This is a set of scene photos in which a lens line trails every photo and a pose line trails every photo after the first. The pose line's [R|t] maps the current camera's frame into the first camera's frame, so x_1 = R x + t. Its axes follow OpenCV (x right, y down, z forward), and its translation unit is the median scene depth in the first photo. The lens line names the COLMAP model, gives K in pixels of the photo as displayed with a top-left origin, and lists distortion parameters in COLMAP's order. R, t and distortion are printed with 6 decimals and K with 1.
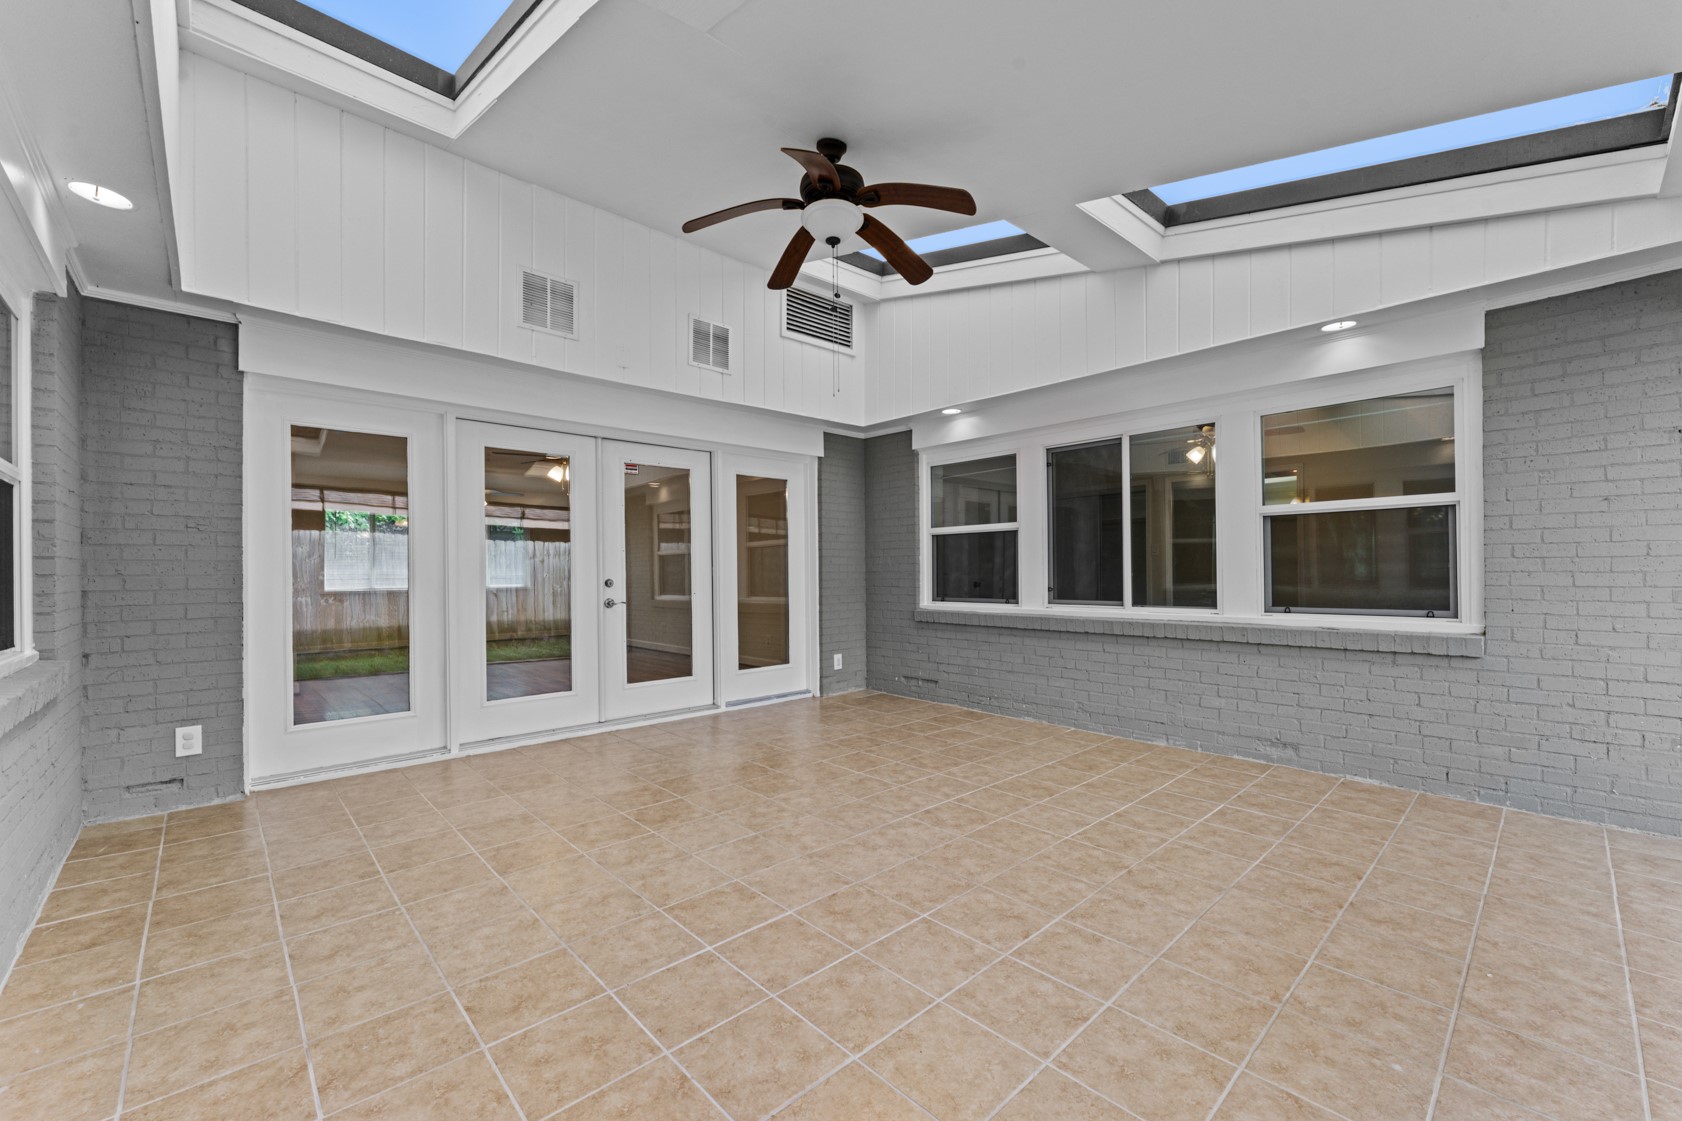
lens RADIAL K [[677.3, 0, 845.6], [0, 677.3, 570.3], [0, 0, 1]] dist [-0.000642, 0.000002]
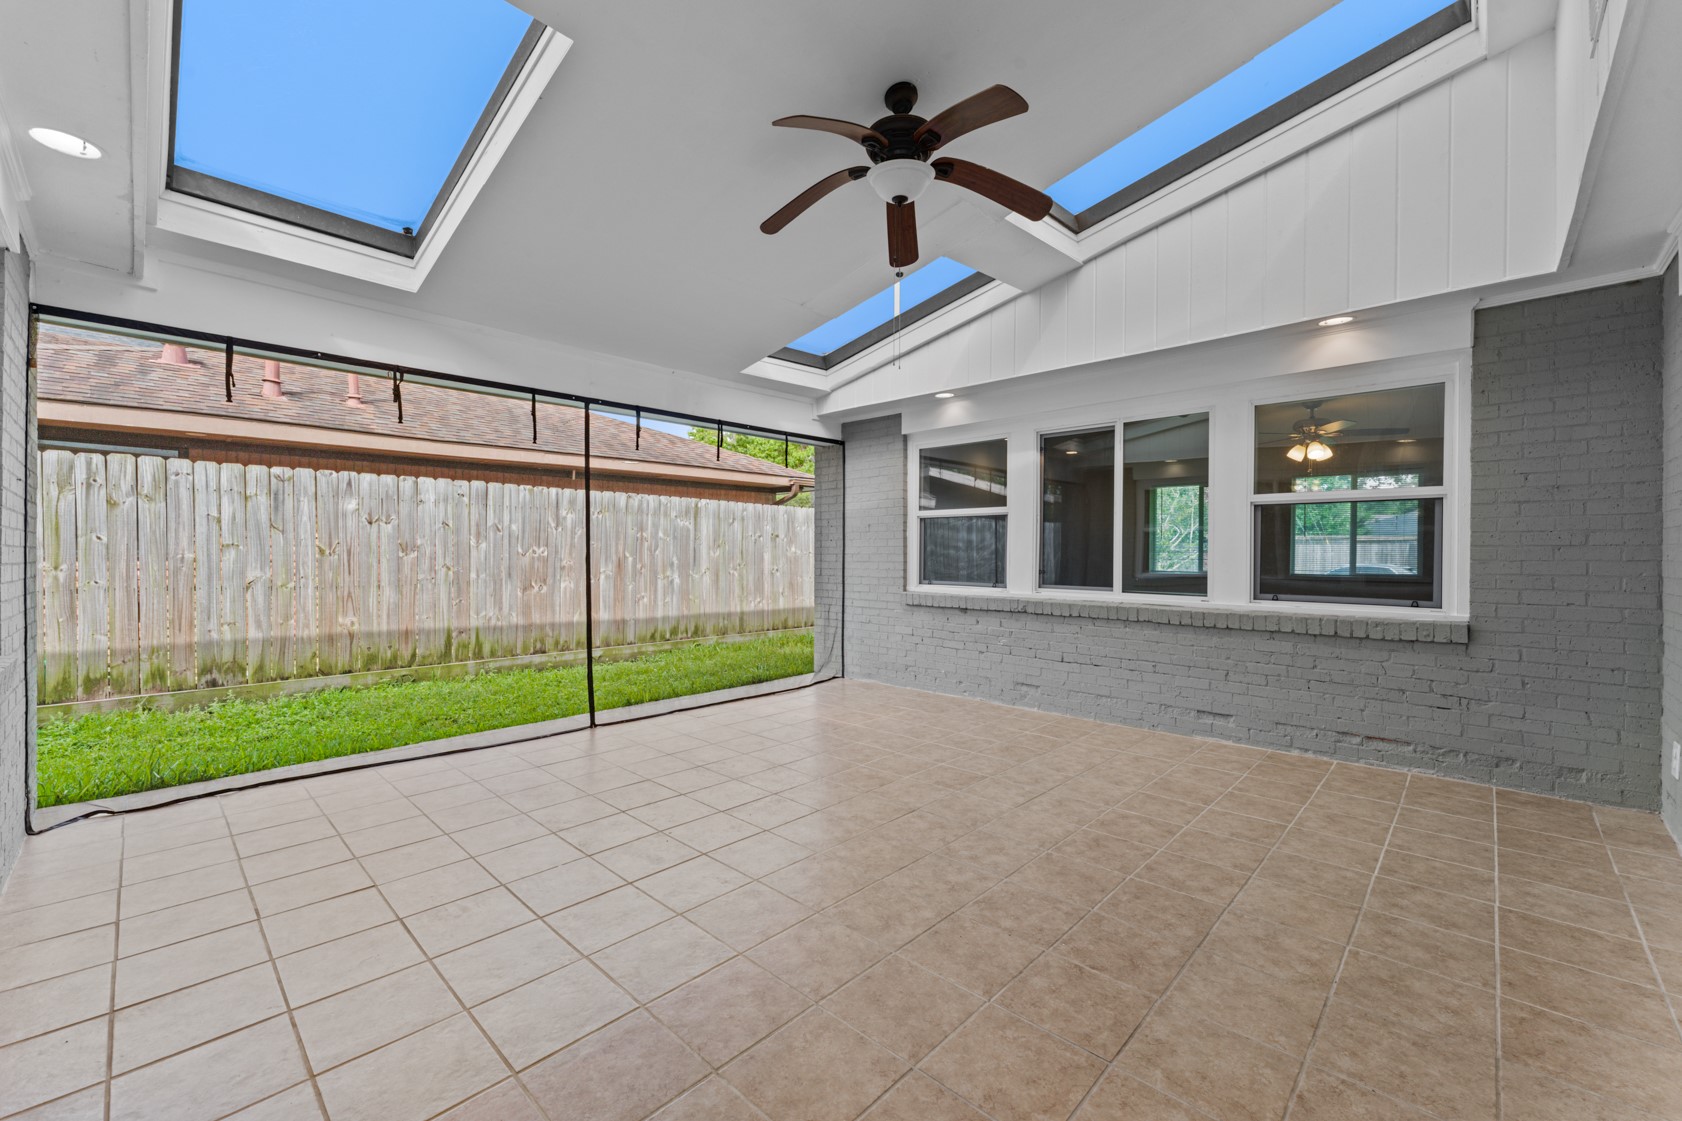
lens RADIAL K [[677.3, 0, 841.0], [0, 677.3, 561.2], [0, 0, 1]] dist [-0.000642, 0.000002]
pose [[-0.998771, 0.003262, -0.049456, 0.120495], [0.002751, 0.999942, 0.010402, -0.006765], [0.049487, 0.010254, -0.998722, 2.126272]]
